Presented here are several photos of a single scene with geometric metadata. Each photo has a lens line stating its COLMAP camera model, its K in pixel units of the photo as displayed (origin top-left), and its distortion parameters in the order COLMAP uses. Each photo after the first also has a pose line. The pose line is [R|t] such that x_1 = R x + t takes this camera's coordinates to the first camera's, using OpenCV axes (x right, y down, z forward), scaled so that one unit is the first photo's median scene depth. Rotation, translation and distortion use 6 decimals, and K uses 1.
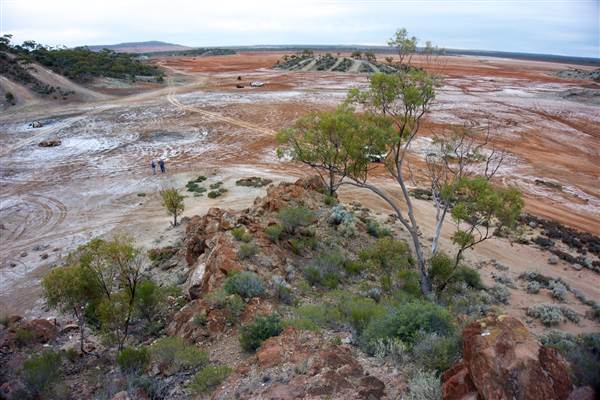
lens RADIAL K [[436.1, 0, 290.3], [0, 436.1, 183.5], [0, 0, 1]] dist [-0.253190, 0.104819]
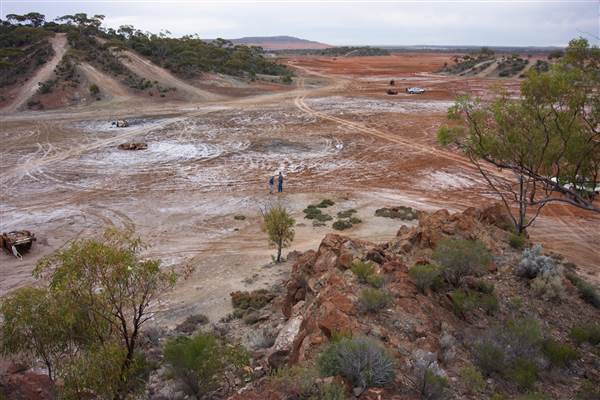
lens RADIAL K [[539.4, 0, 300.0], [0, 539.4, 200.0], [0, 0, 1]] dist [-0.201635, 0.113649]
pose [[0.958327, 0.066382, -0.277855, -0.004099], [-0.083849, 0.995149, -0.051448, 0.039286], [0.273092, 0.072602, 0.959244, 0.169538]]
